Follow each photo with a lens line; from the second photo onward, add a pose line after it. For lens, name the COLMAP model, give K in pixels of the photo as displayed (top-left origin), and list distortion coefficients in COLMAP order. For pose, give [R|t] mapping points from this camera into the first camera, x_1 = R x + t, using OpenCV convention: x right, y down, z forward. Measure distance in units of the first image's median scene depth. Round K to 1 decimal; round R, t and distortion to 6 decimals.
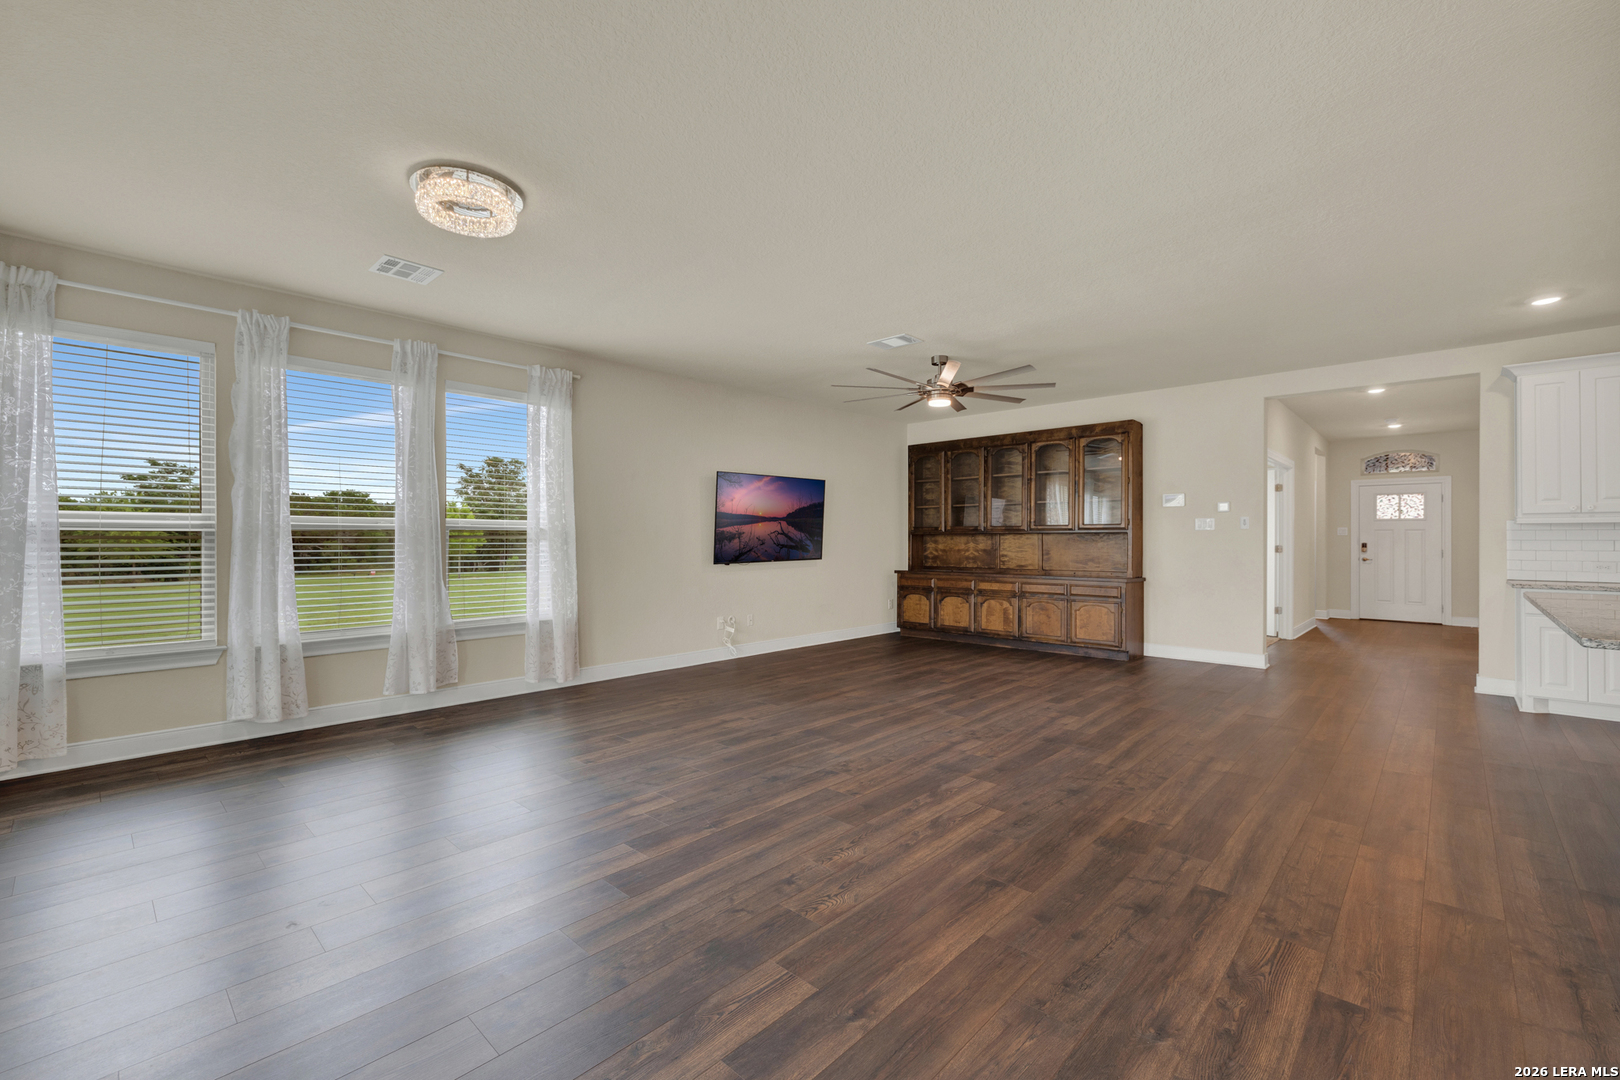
lens RADIAL K [[682.9, 0, 818.9], [0, 682.9, 539.7], [0, 0, 1]] dist [0.000468, 0.000136]
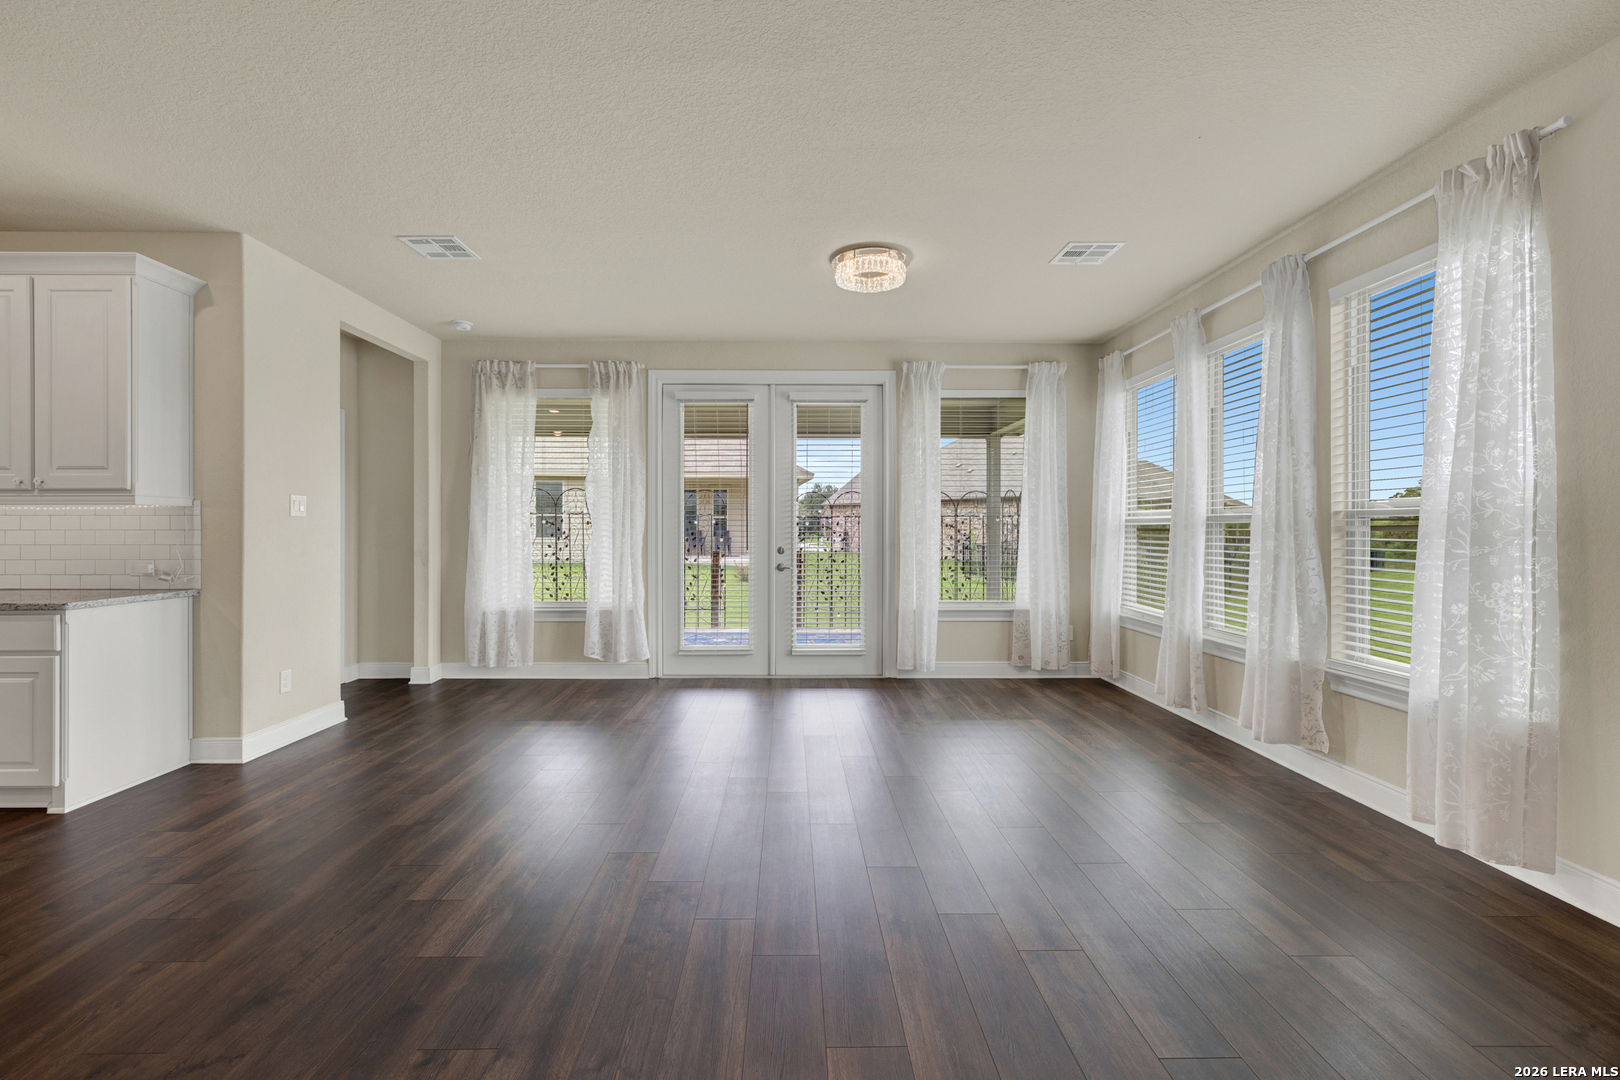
lens RADIAL K [[682.9, 0, 802.7], [0, 682.9, 526.6], [0, 0, 1]] dist [0.000468, 0.000136]
pose [[-0.734284, 0.001357, -0.678841, 0.454346], [-0.000353, 0.999997, 0.002381, -0.014096], [0.678842, 0.001988, -0.734281, 1.812043]]
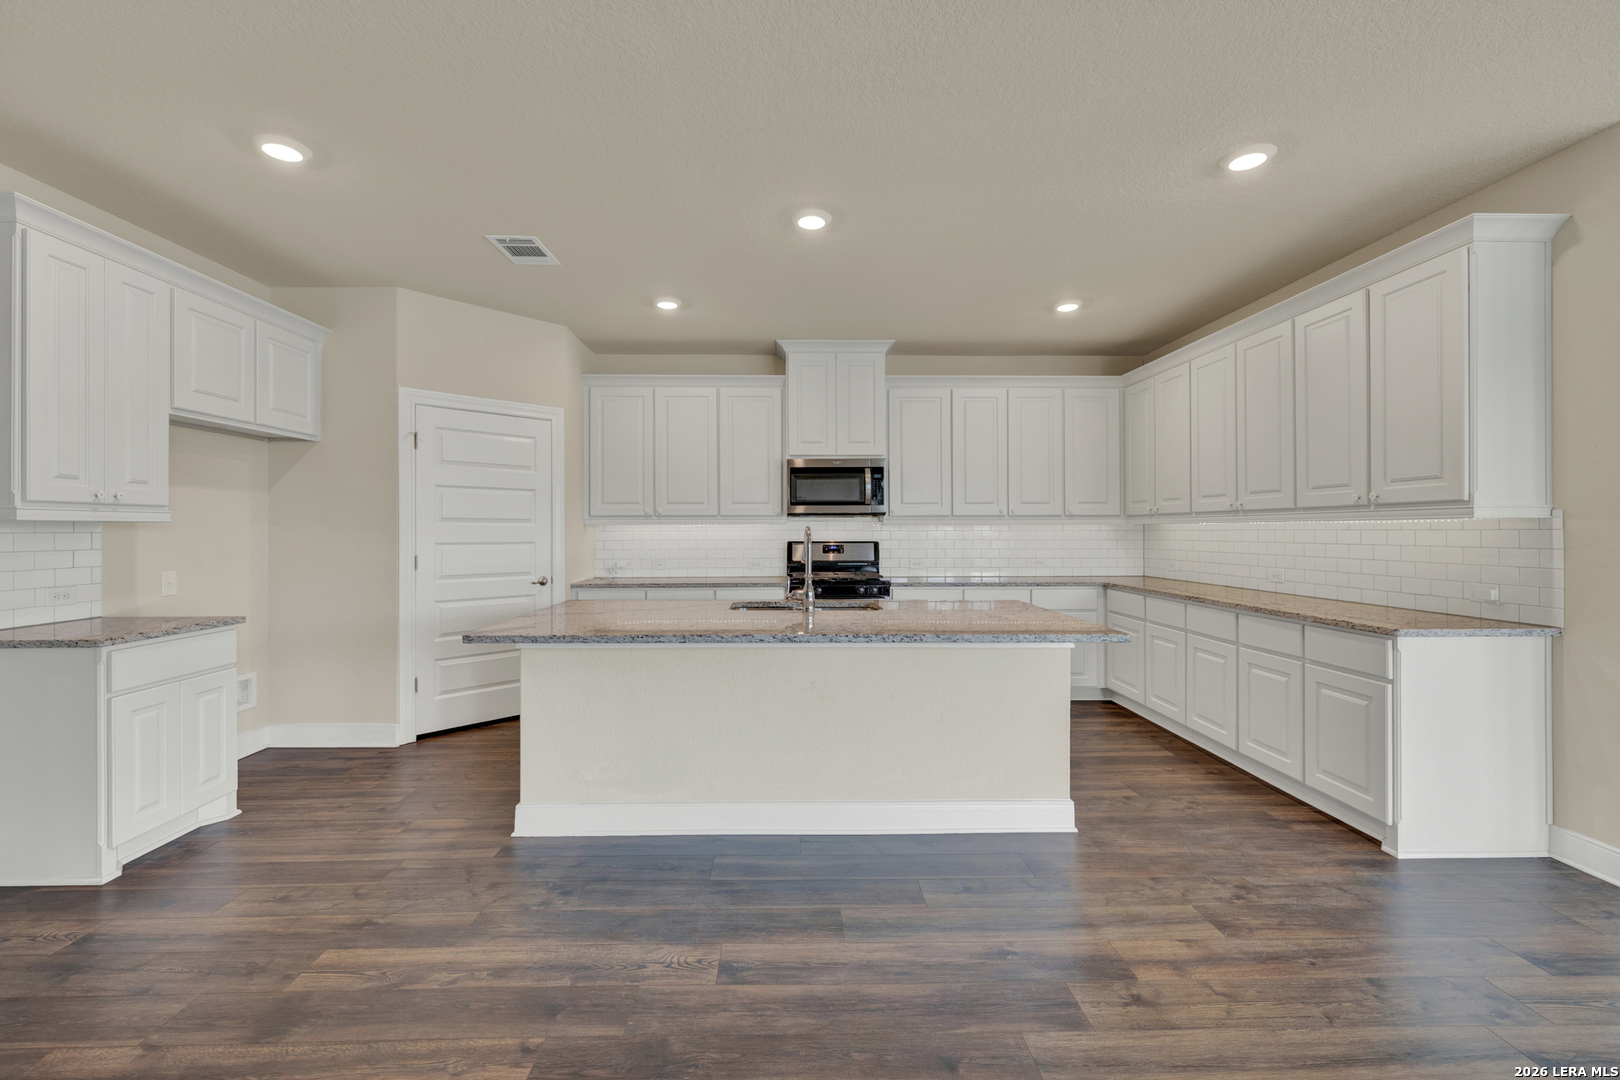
lens RADIAL K [[682.9, 0, 794.5], [0, 682.9, 528.5], [0, 0, 1]] dist [0.000468, 0.000136]
pose [[-0.685489, 0.004911, 0.728066, 0.454523], [-0.001031, 0.999970, -0.007716, -0.024335], [-0.728082, -0.006040, -0.685463, 1.563878]]
